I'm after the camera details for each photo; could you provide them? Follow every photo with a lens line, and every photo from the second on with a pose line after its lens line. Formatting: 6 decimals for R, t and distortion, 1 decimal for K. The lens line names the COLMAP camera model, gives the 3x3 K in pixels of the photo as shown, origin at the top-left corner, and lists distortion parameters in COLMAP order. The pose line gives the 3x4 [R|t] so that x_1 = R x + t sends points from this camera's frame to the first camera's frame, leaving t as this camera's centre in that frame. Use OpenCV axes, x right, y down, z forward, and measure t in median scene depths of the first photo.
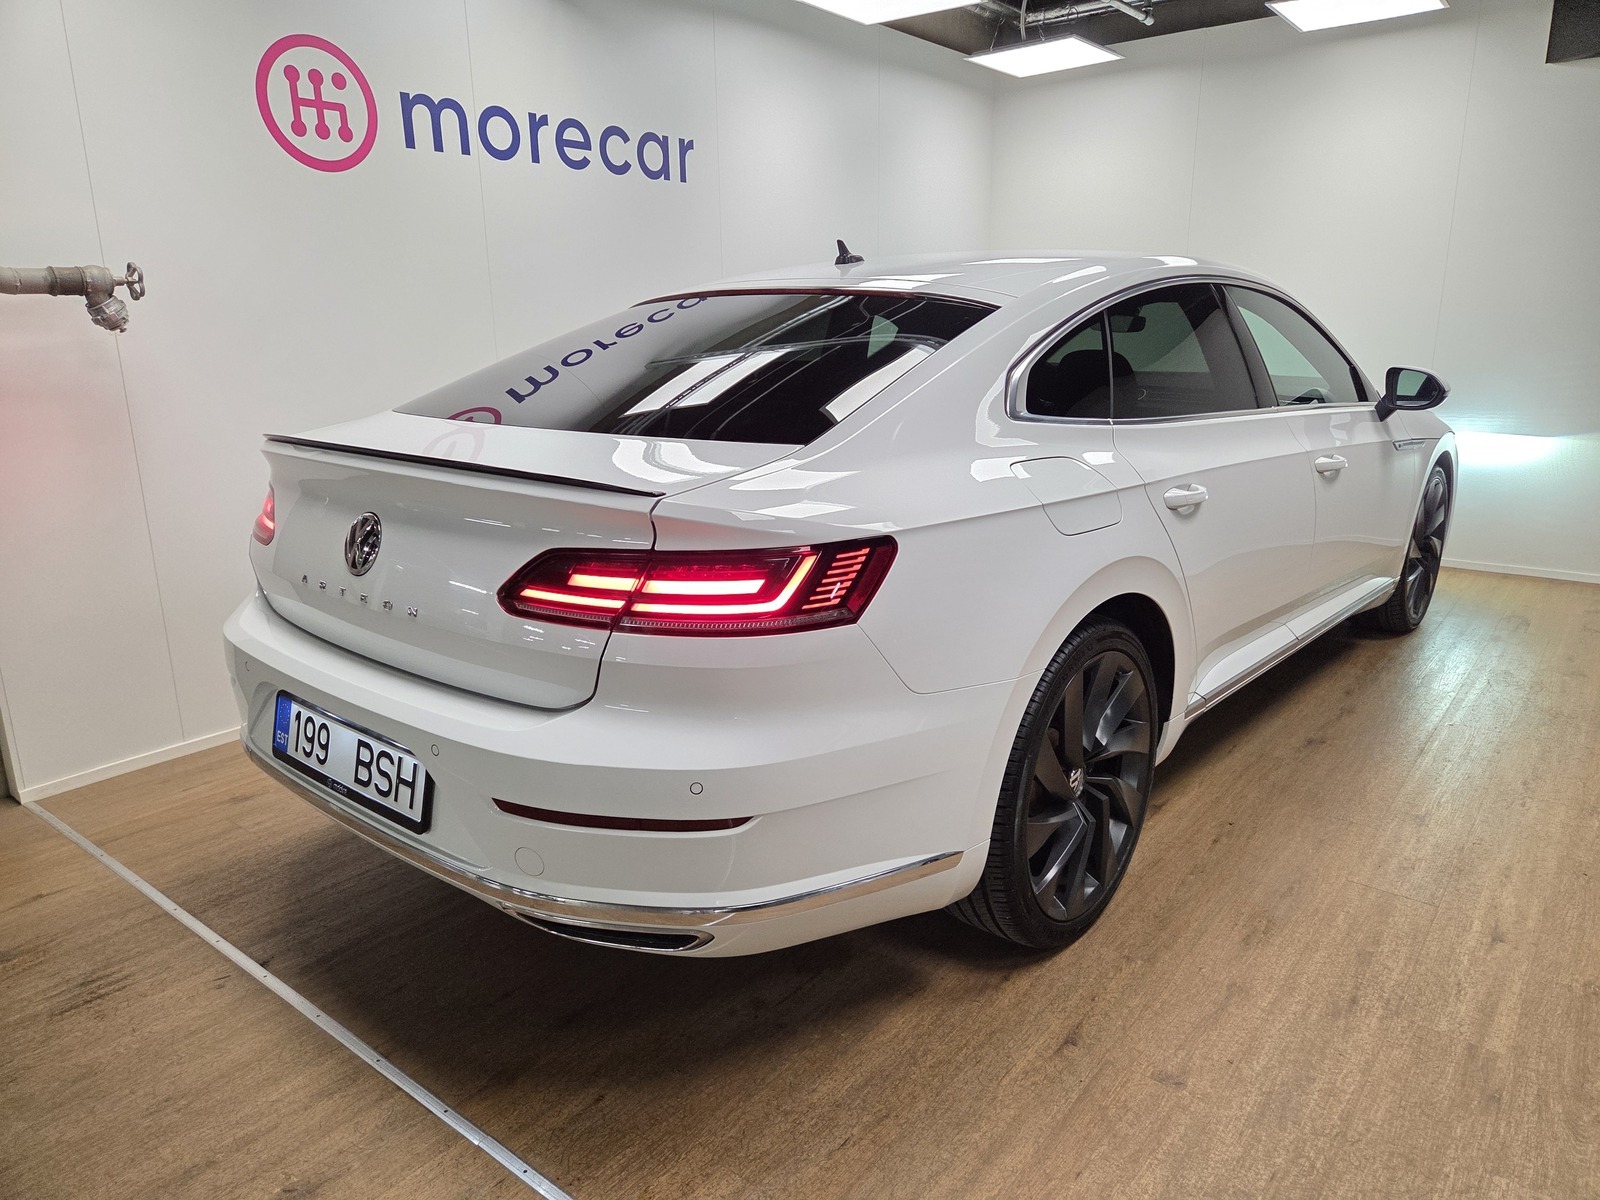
lens RADIAL K [[1080.1, 0, 814.4], [0, 1080.1, 591.6], [0, 0, 1]] dist [0.052531, -0.034283]
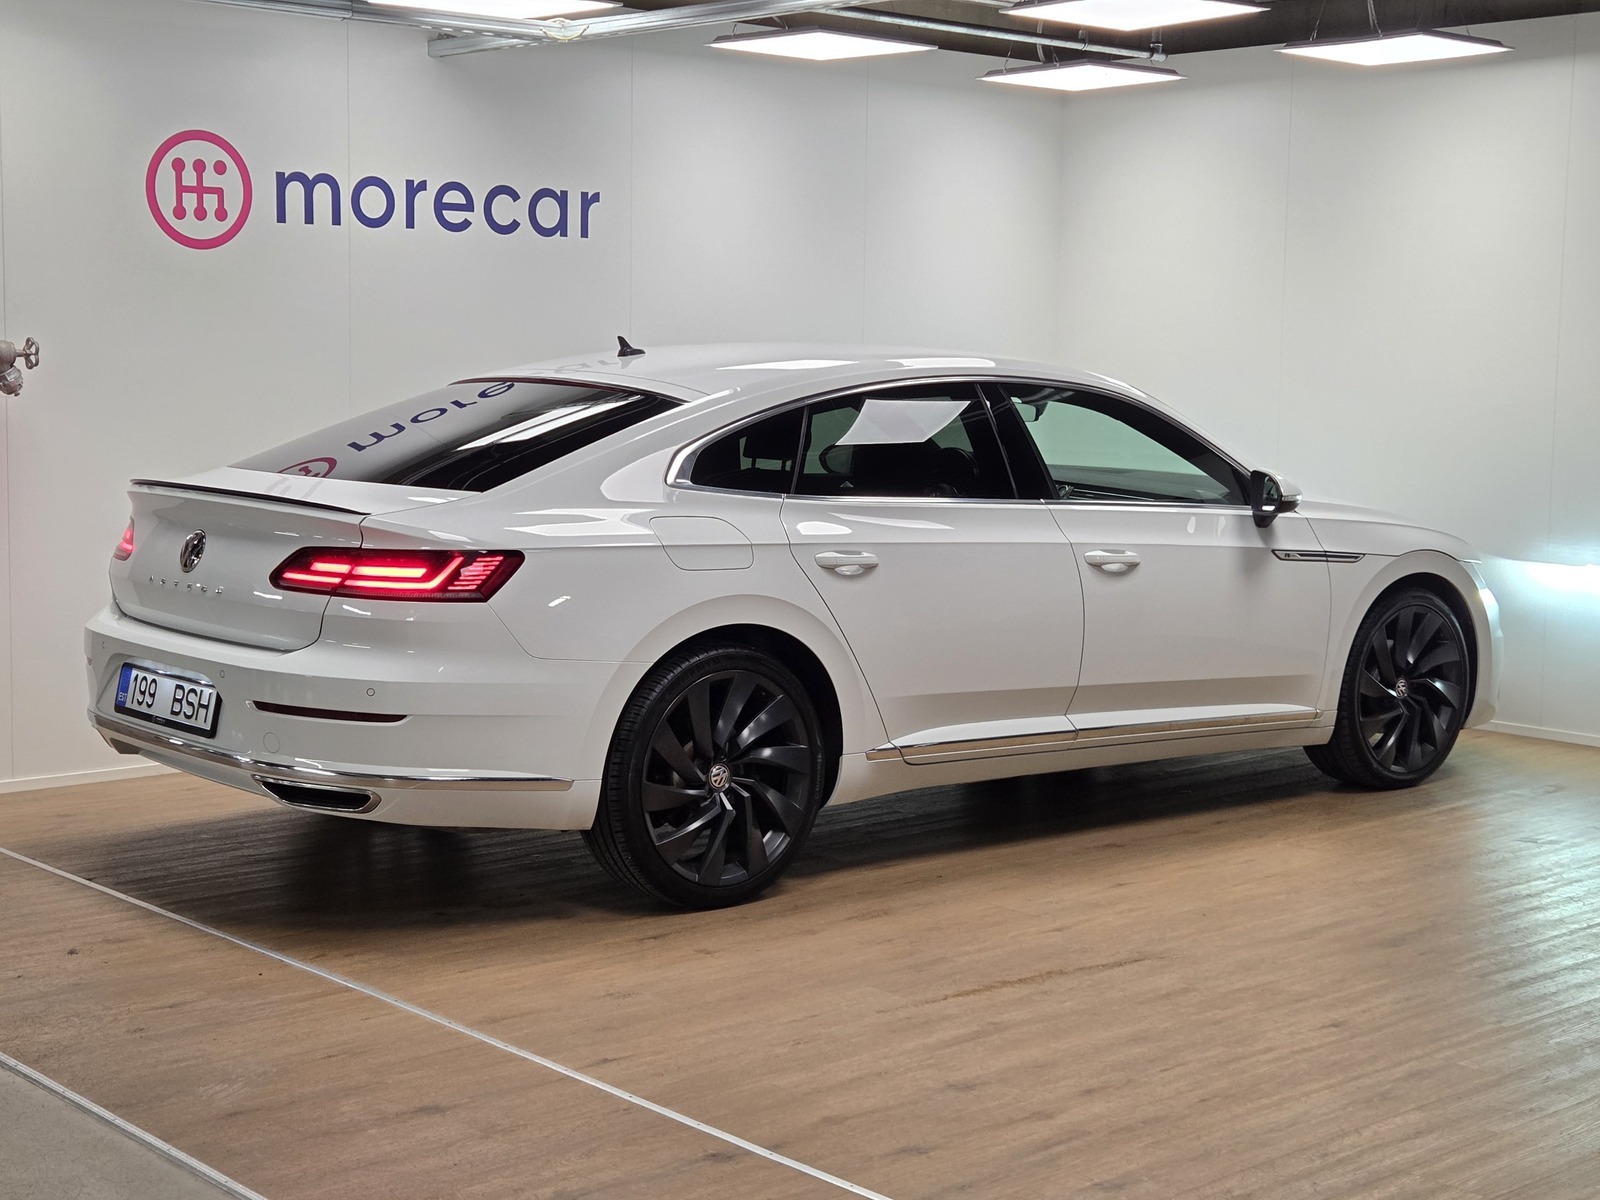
lens RADIAL K [[2470.8, 0, 794.8], [0, 2470.8, 602.0], [0, 0, 1]] dist [0.093366, 0.000000]
pose [[0.985196, 0.043803, -0.165740, 0.790697], [-0.067316, 0.987998, -0.139026, 0.366215], [0.157661, 0.148124, 0.976321, -1.786606]]
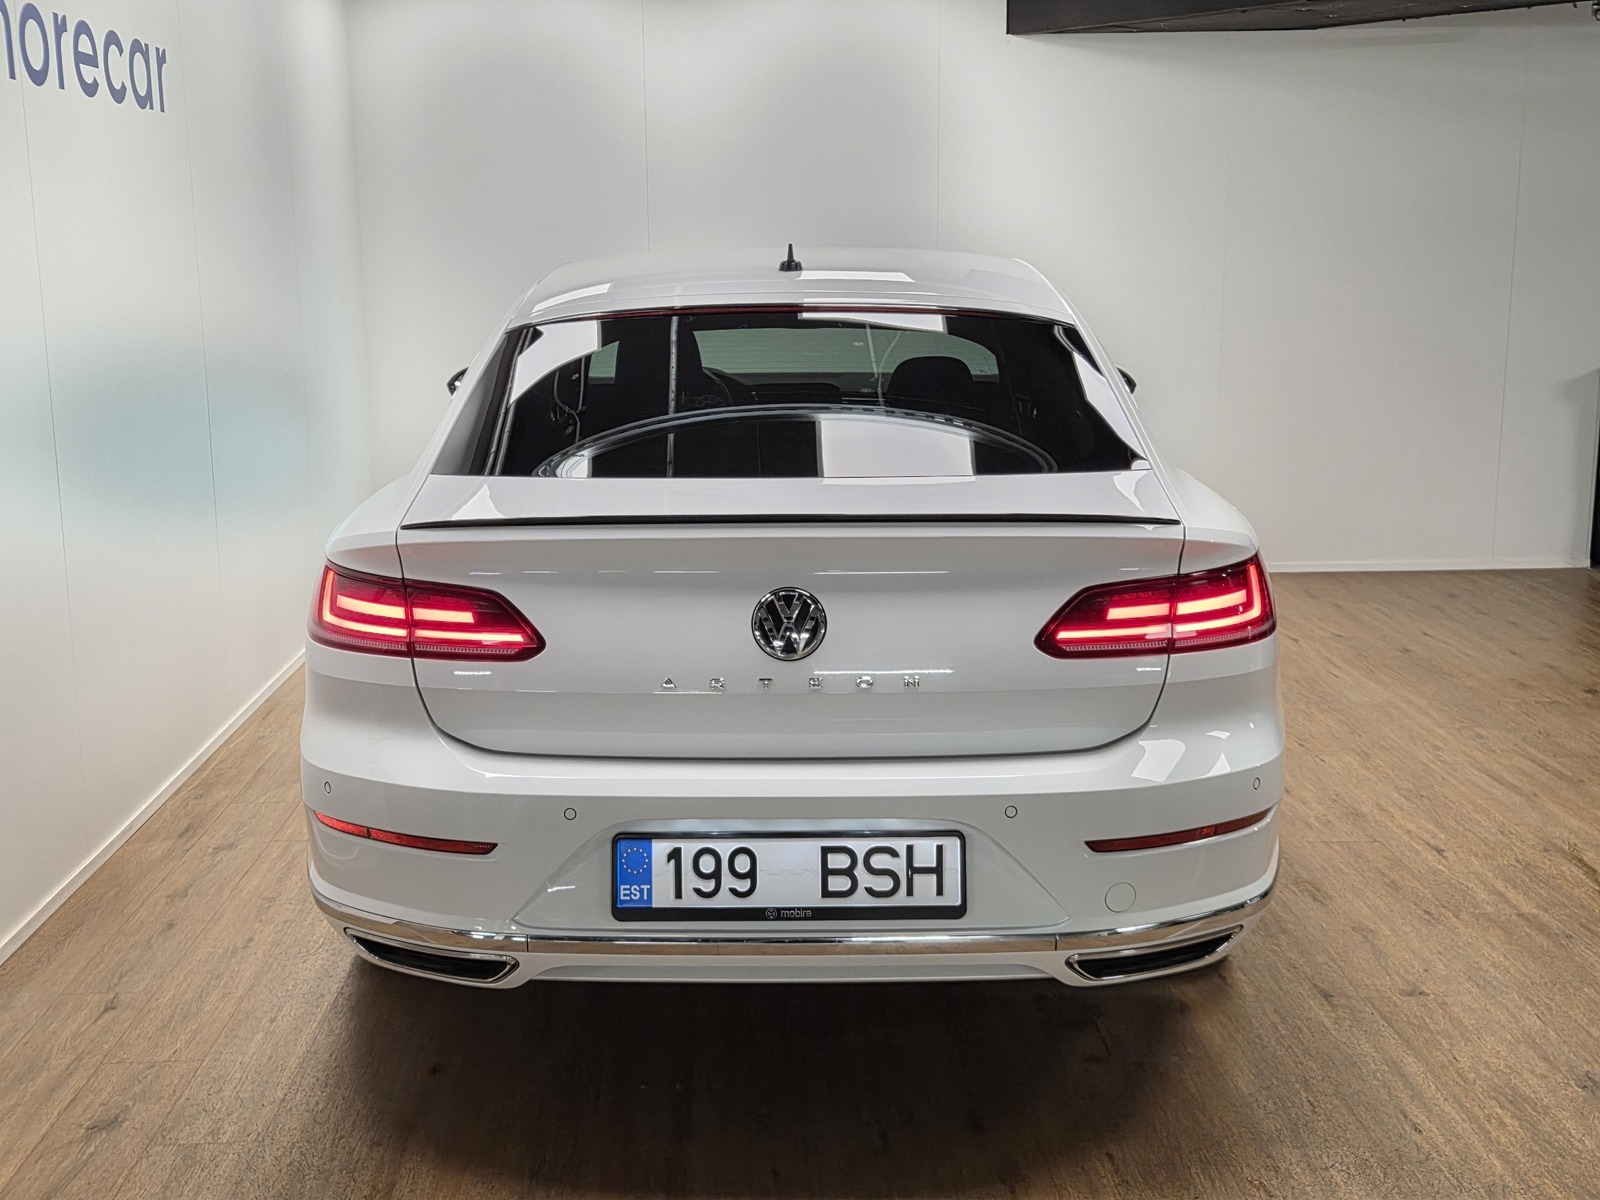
lens RADIAL K [[1831.9, 0, 798.9], [0, 1831.9, 589.5], [0, 0, 1]] dist [0.051290, 0.000000]
pose [[0.764346, -0.116021, 0.634282, -1.134688], [0.159567, 0.987117, -0.011727, -0.044488], [-0.624750, 0.110174, 0.773013, -0.117165]]
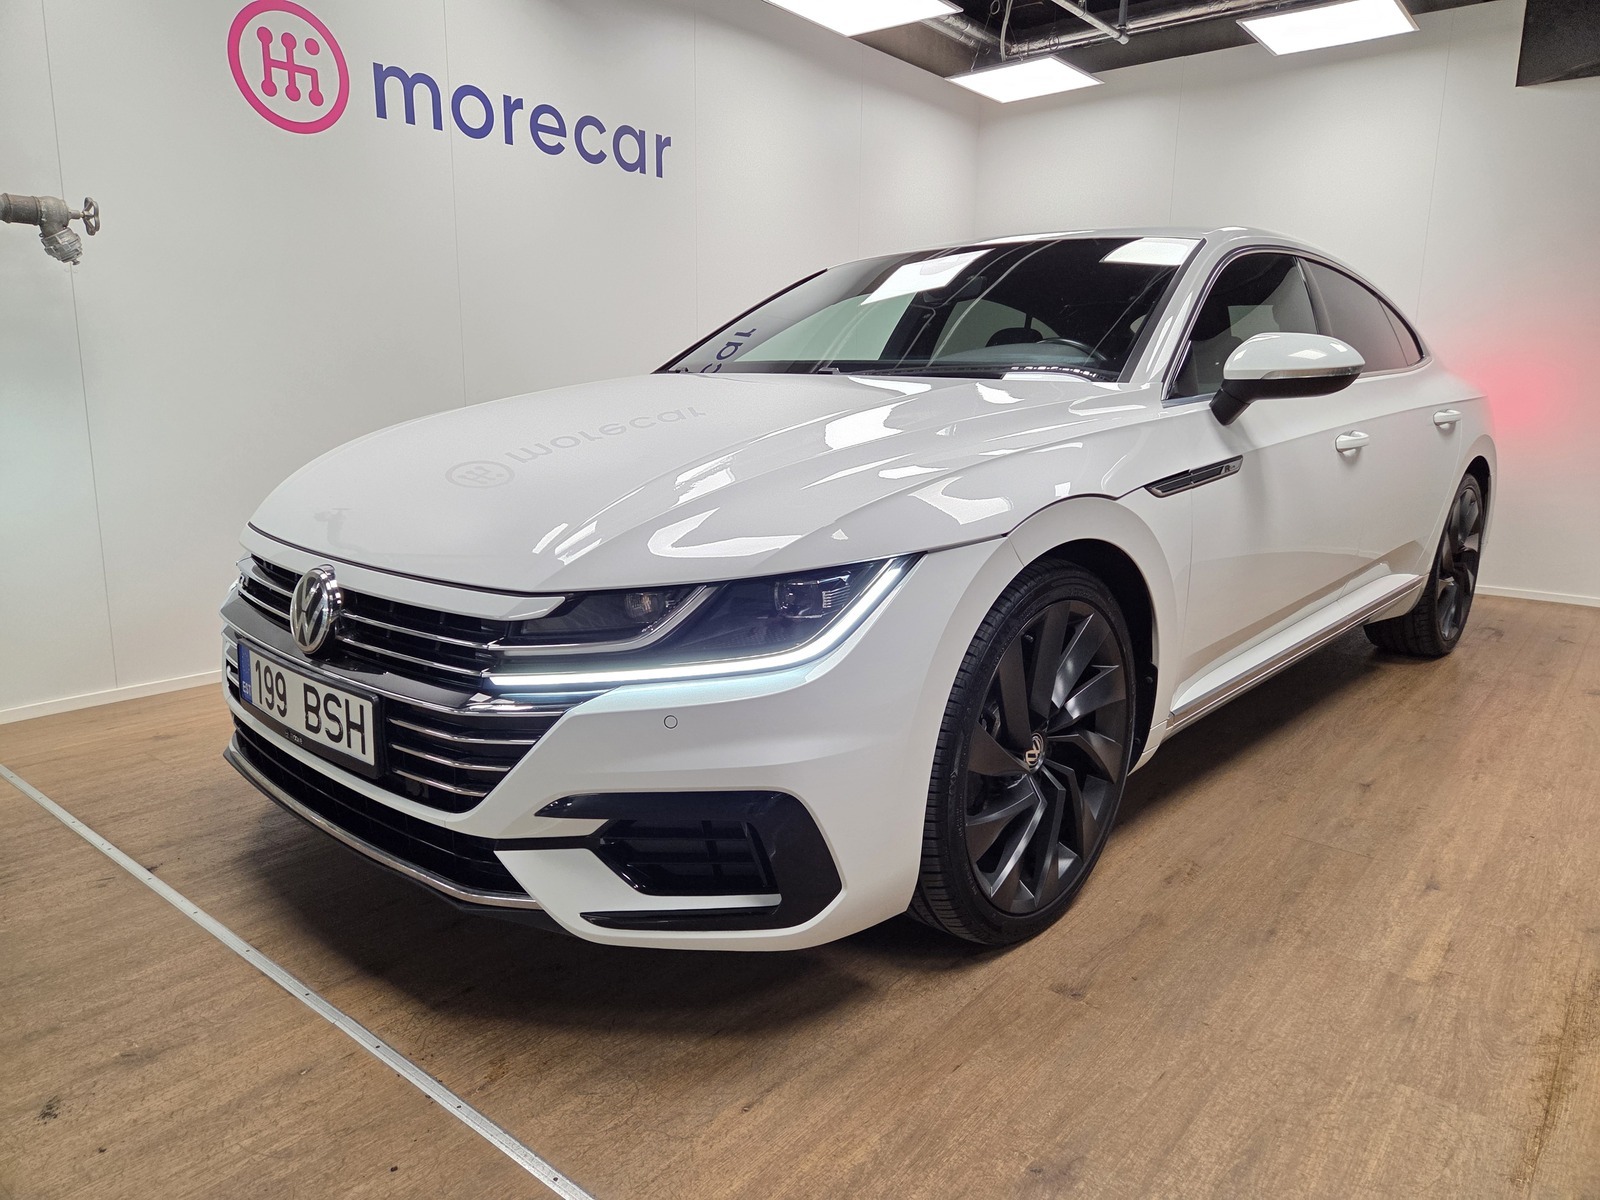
lens RADIAL K [[1080.1, 0, 804.1], [0, 1080.1, 591.0], [0, 0, 1]] dist [0.052531, -0.034283]
pose [[0.999484, 0.028190, -0.015423, 0.083343], [-0.029080, 0.997719, -0.060920, 0.135906], [0.013670, 0.061337, 0.998024, 0.021898]]
